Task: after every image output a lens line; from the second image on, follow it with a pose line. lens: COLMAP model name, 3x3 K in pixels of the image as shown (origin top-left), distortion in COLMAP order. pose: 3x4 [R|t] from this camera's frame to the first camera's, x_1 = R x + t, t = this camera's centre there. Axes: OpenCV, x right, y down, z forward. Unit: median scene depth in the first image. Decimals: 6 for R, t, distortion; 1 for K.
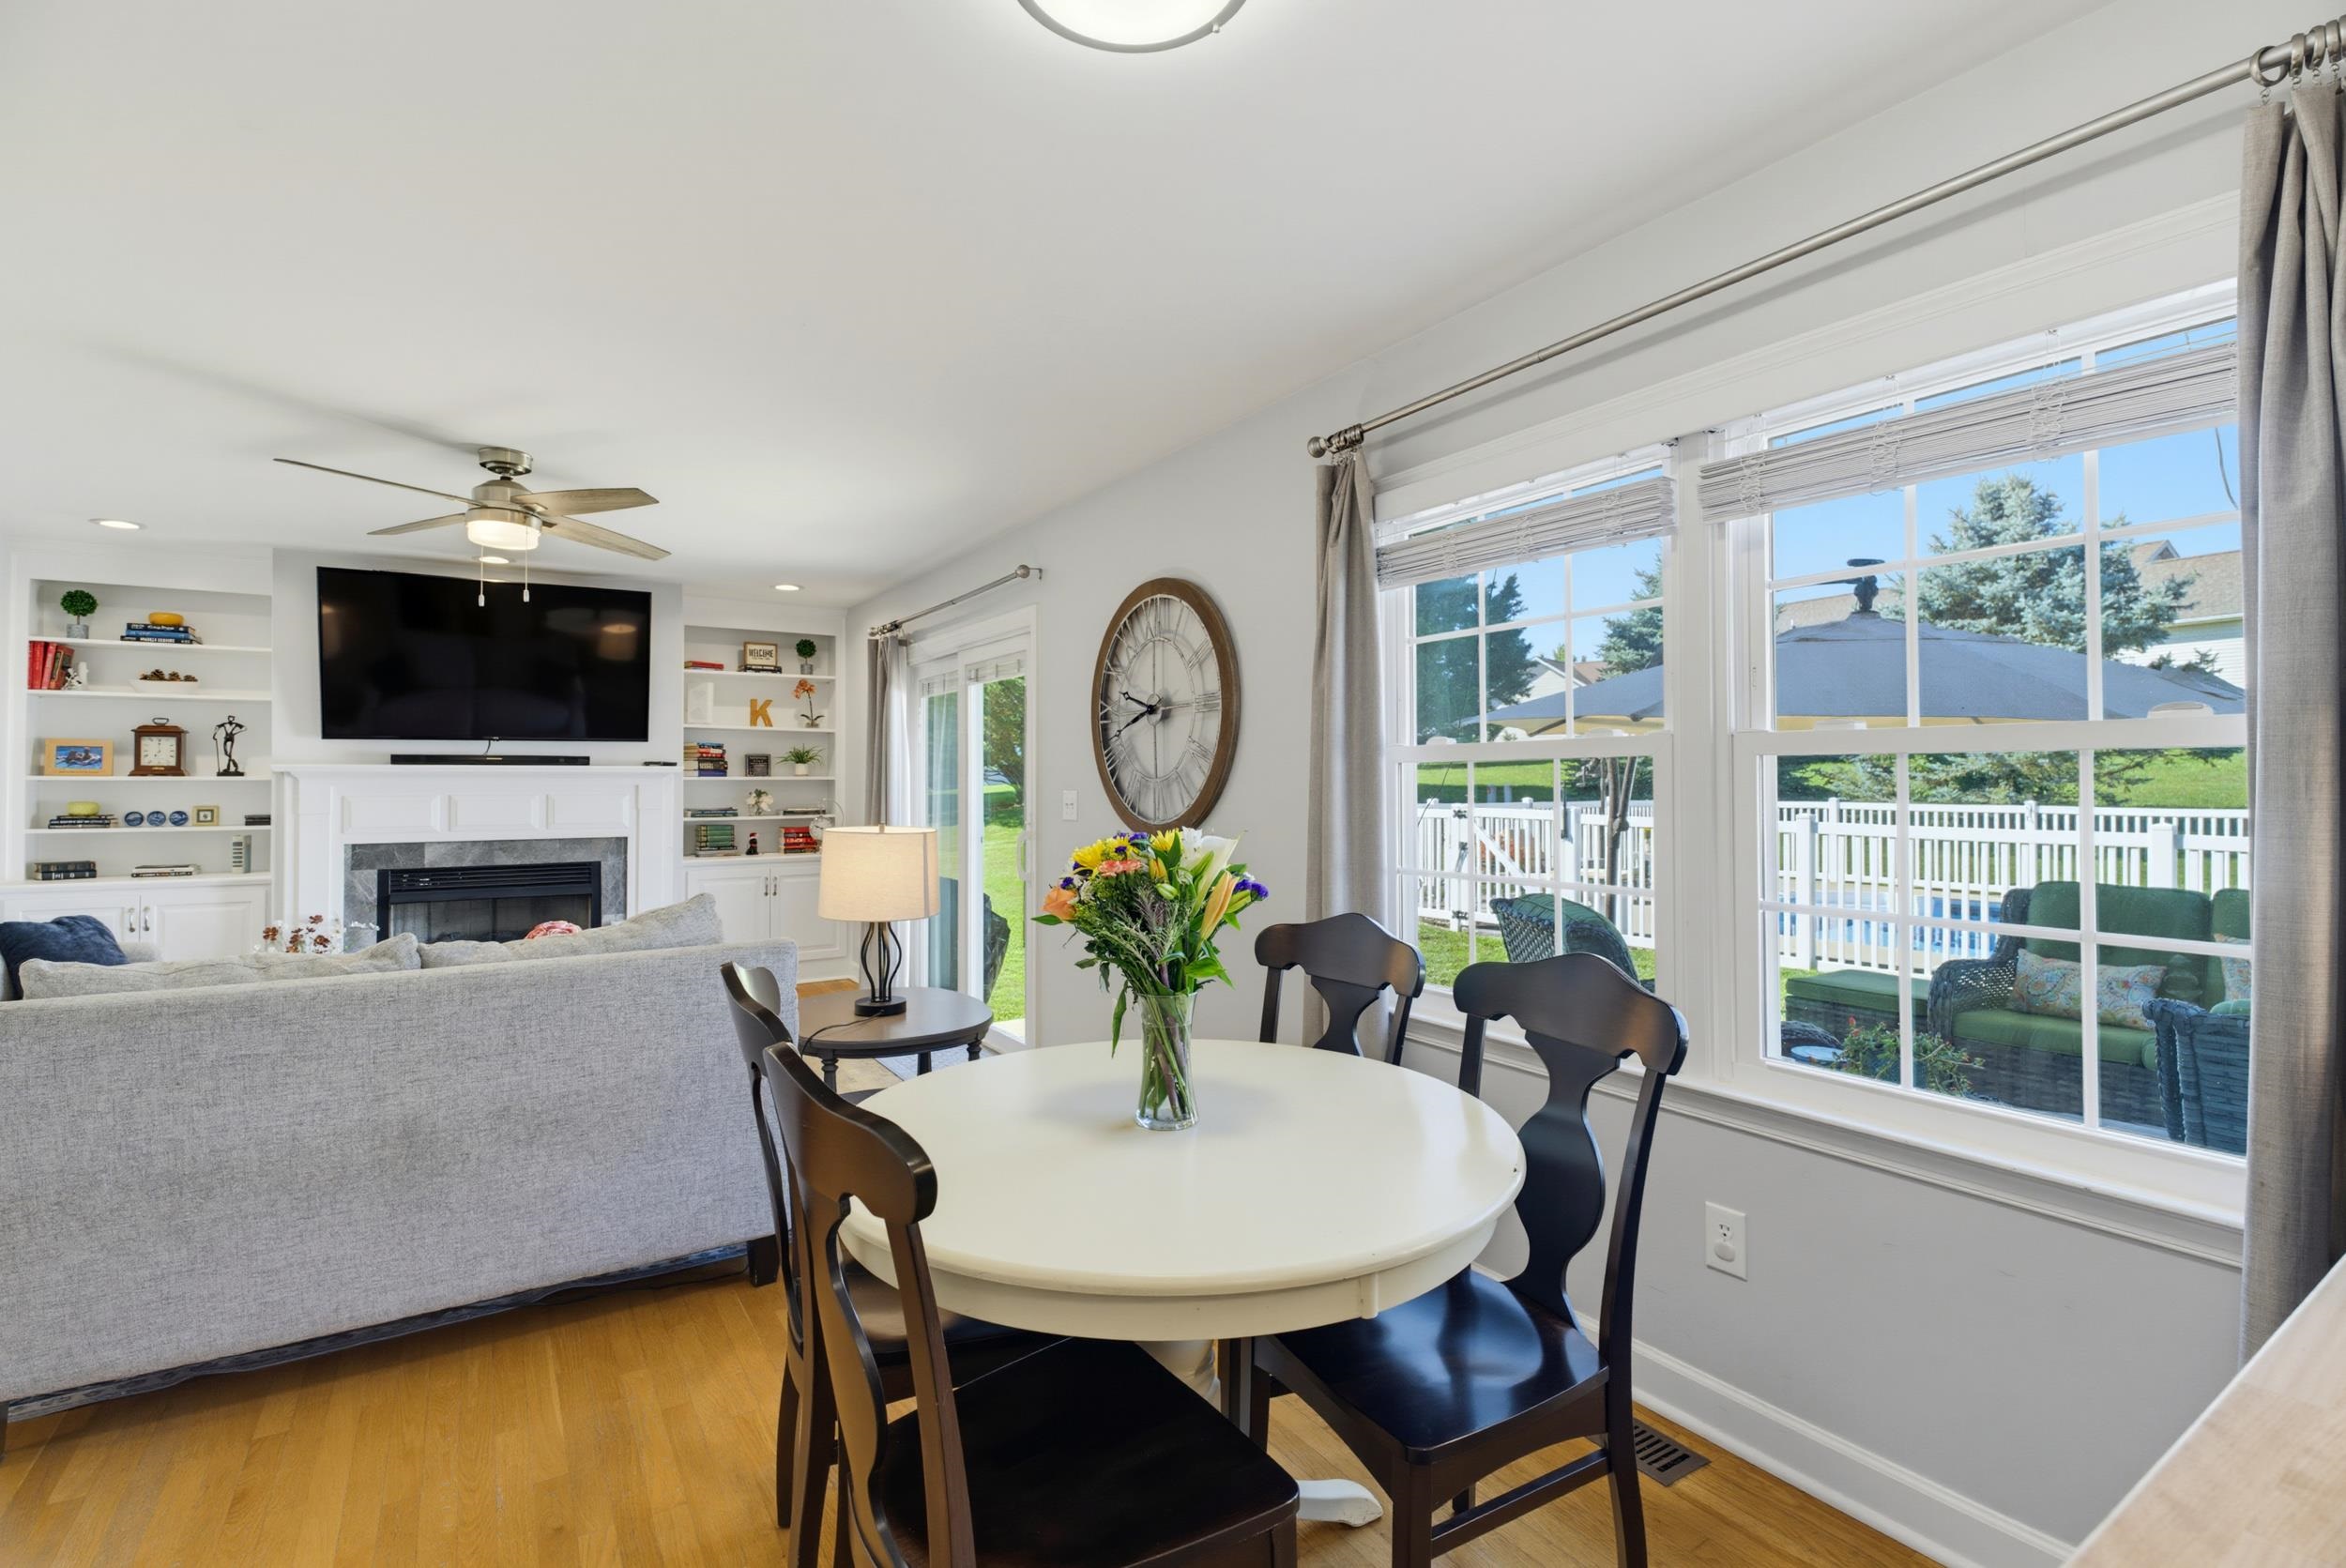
lens RADIAL K [[1060.0, 0, 1169.4], [0, 1060.0, 764.5], [0, 0, 1]] dist [0.008359, -0.009596]
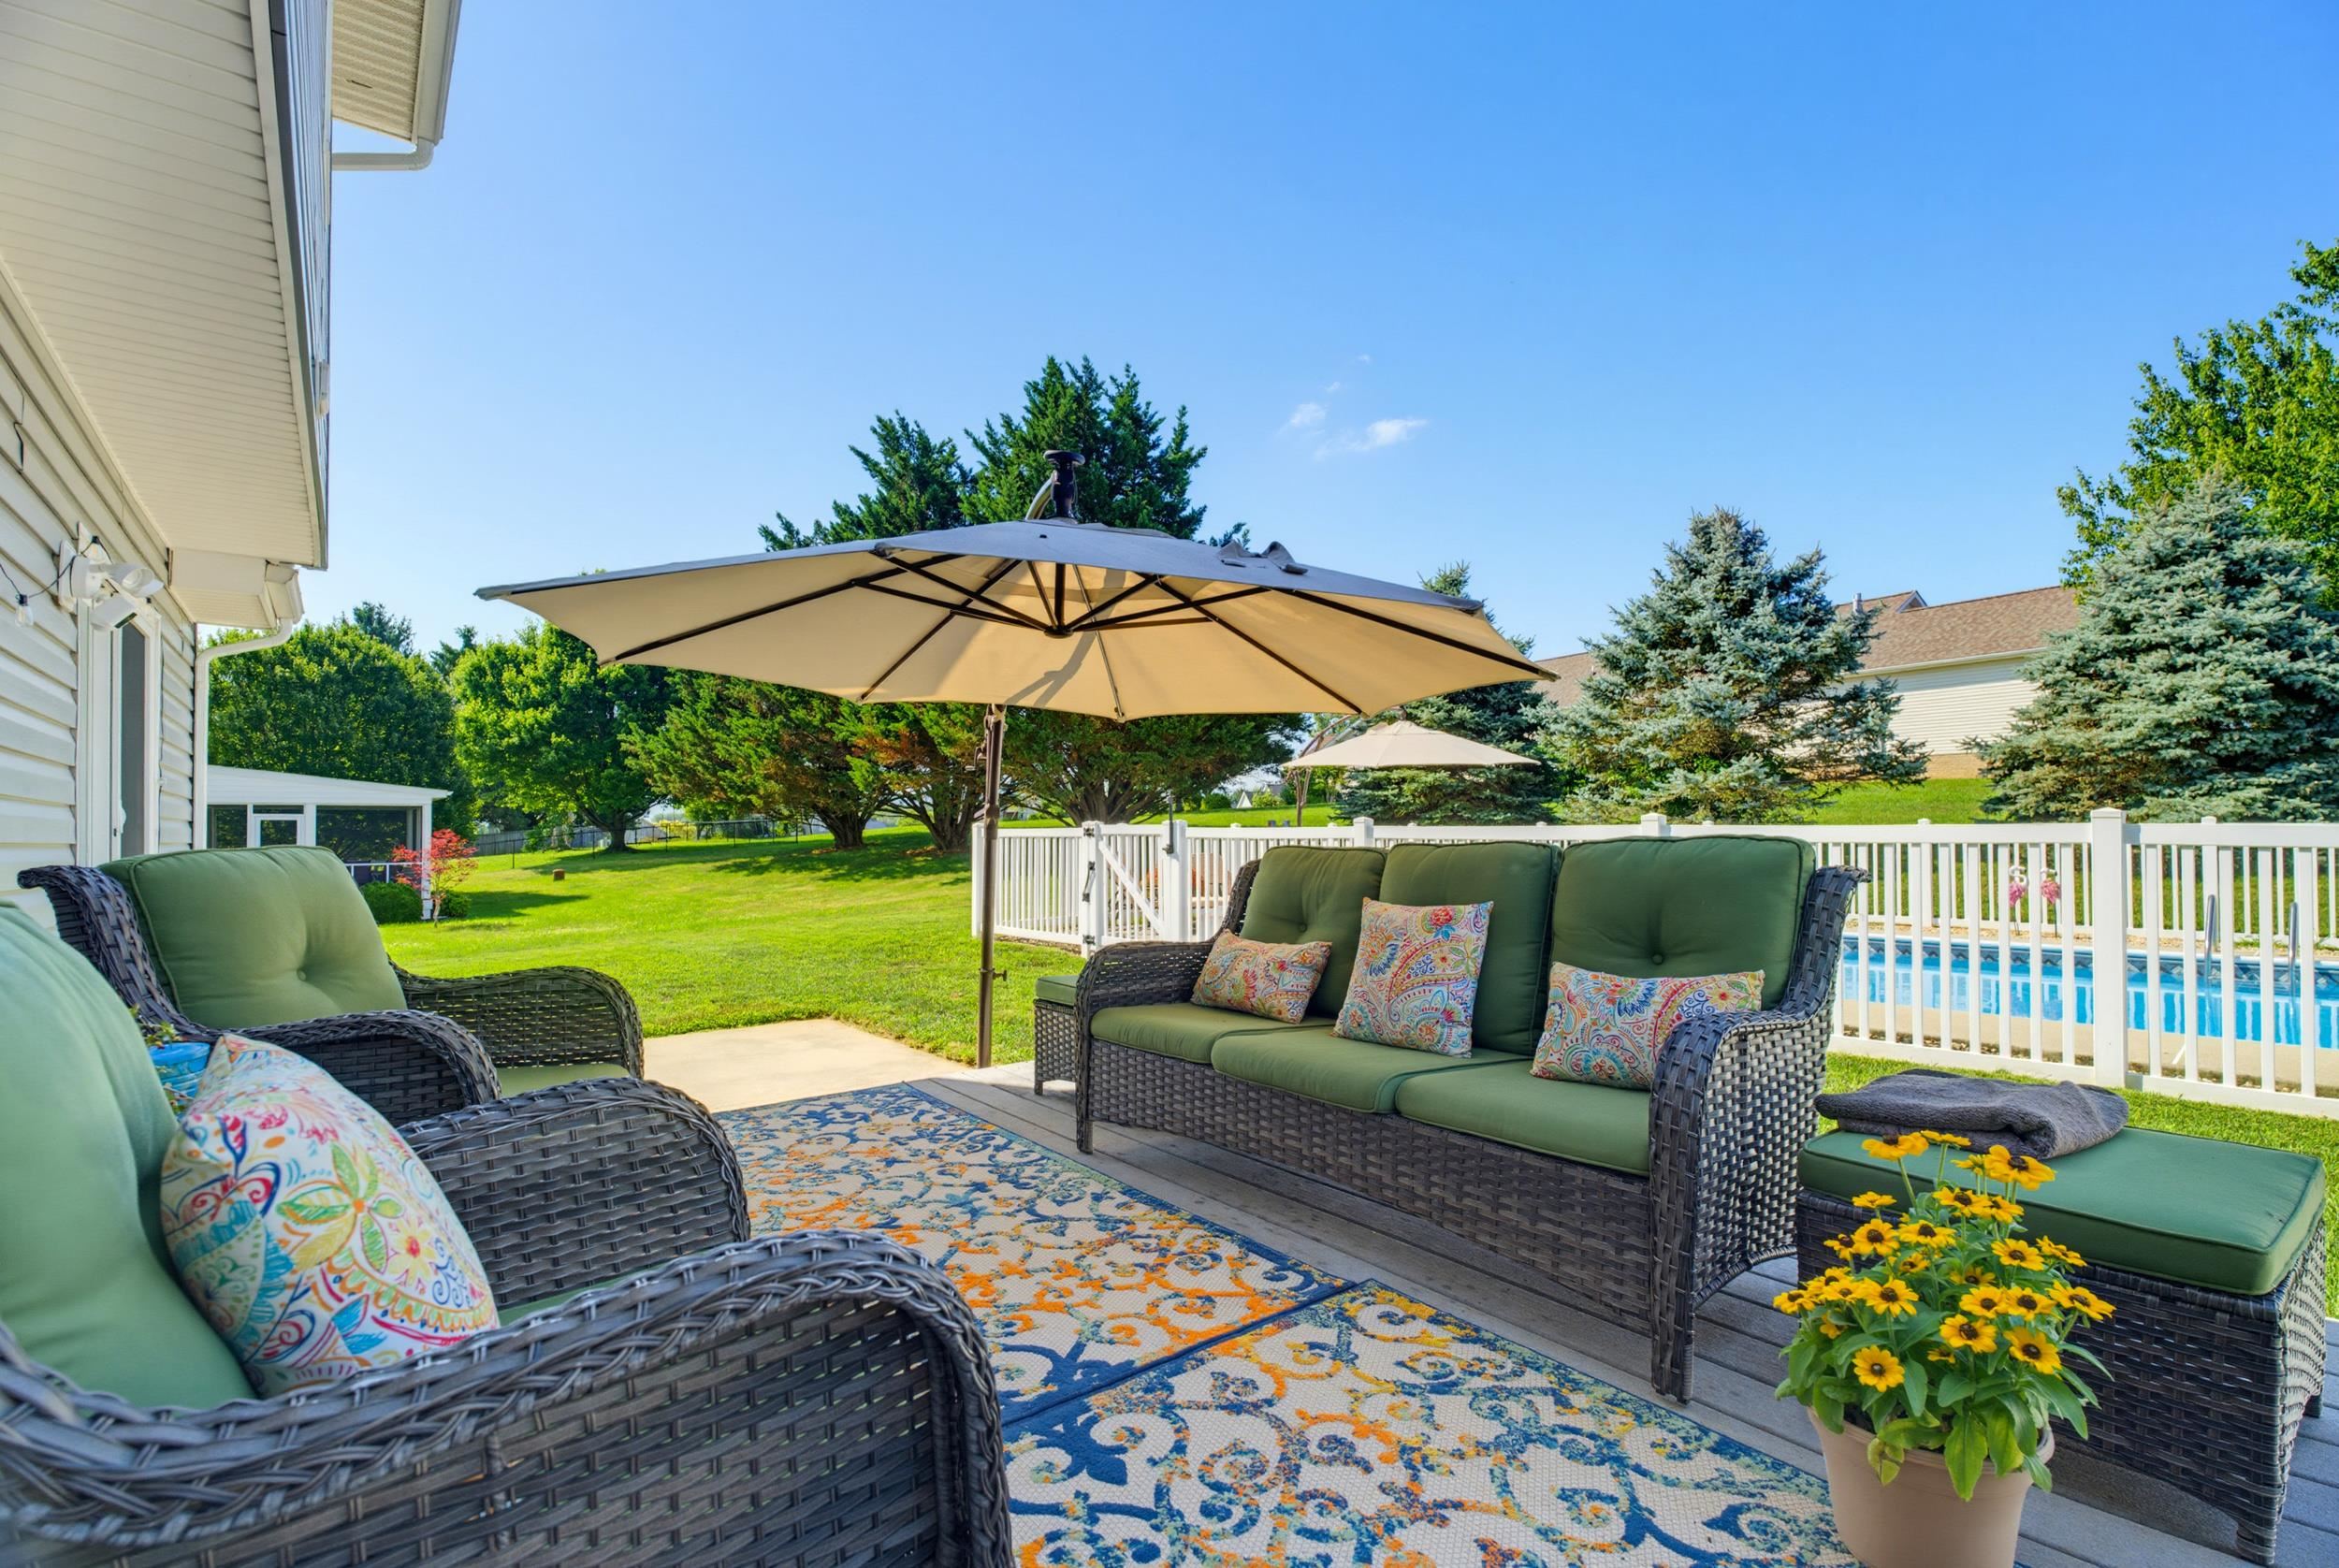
lens RADIAL K [[1041.3, 0, 1168.9], [0, 1041.3, 811.5], [0, 0, 1]] dist [0.001047, -0.007673]
pose [[0.995282, -0.003634, 0.096957, 0.522187], [0.003986, 0.999986, -0.003435, 0.065680], [-0.096943, 0.003805, 0.995283, 0.158575]]
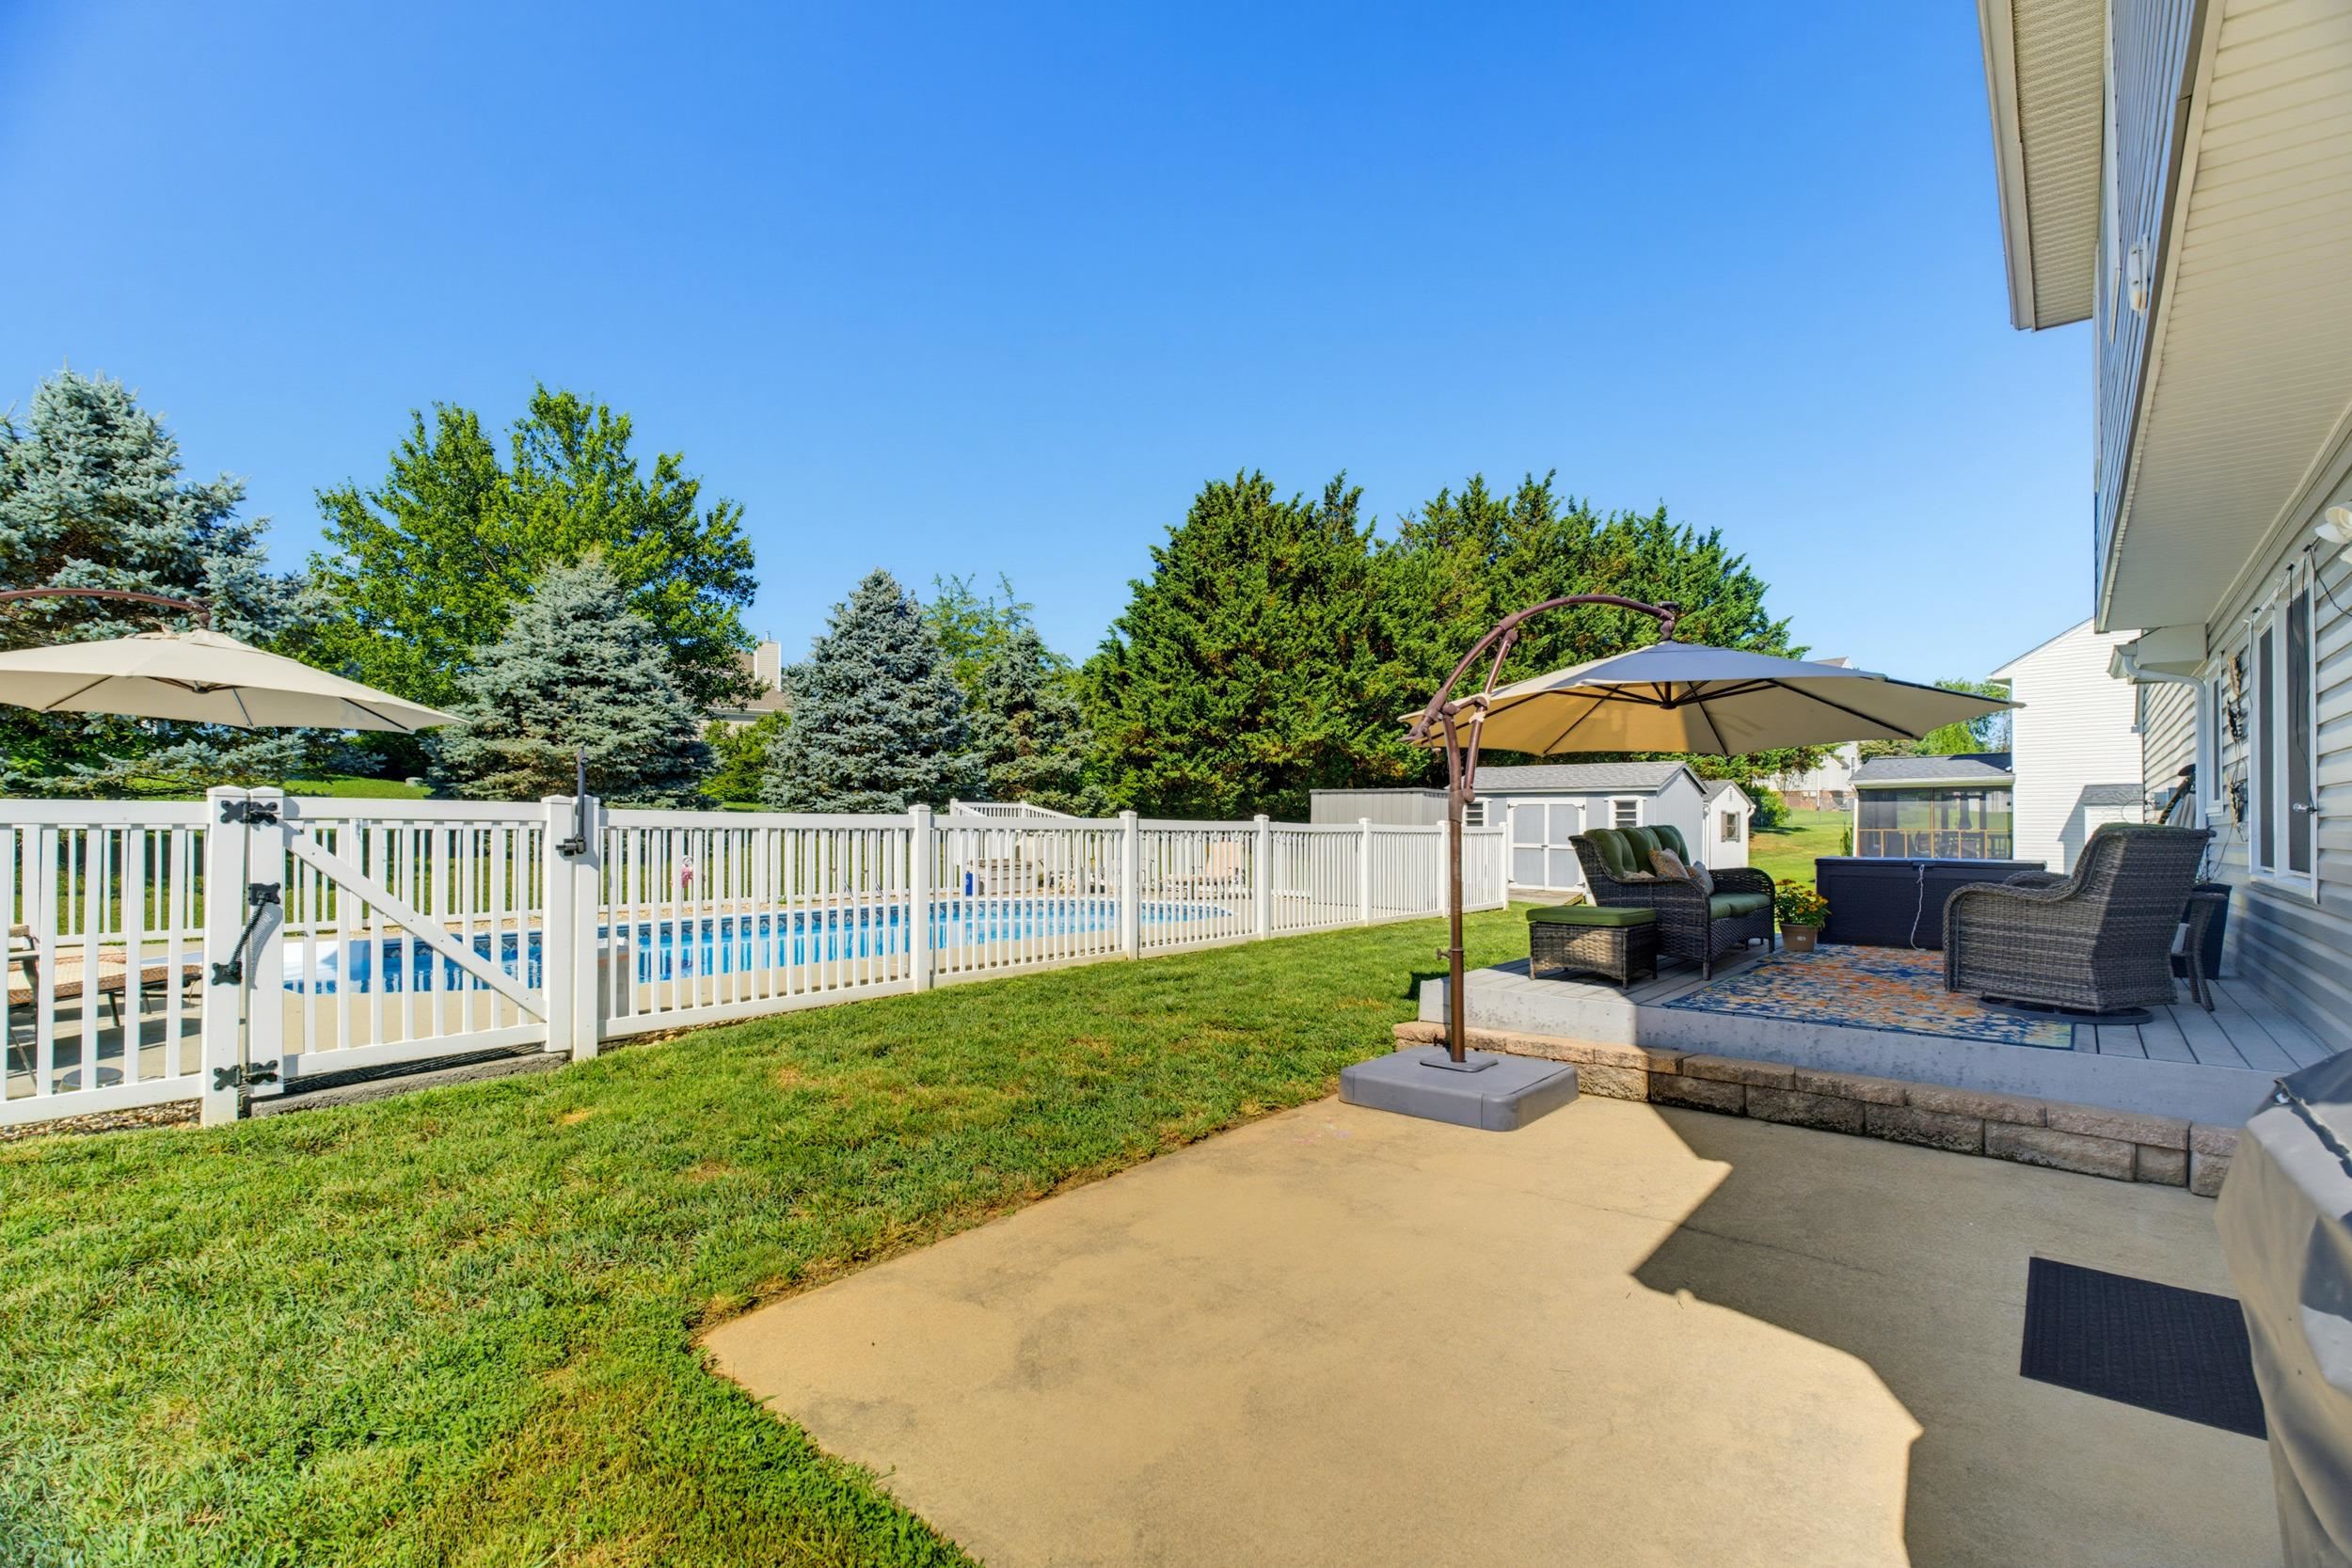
lens RADIAL K [[1047.0, 0, 1175.4], [0, 1047.0, 811.7], [0, 0, 1]] dist [0.001047, -0.007673]
pose [[-0.306111, 0.016829, 0.951847, -0.377519], [-0.016203, 0.999607, -0.022884, 0.104645], [-0.951858, -0.022428, -0.305718, 1.635121]]
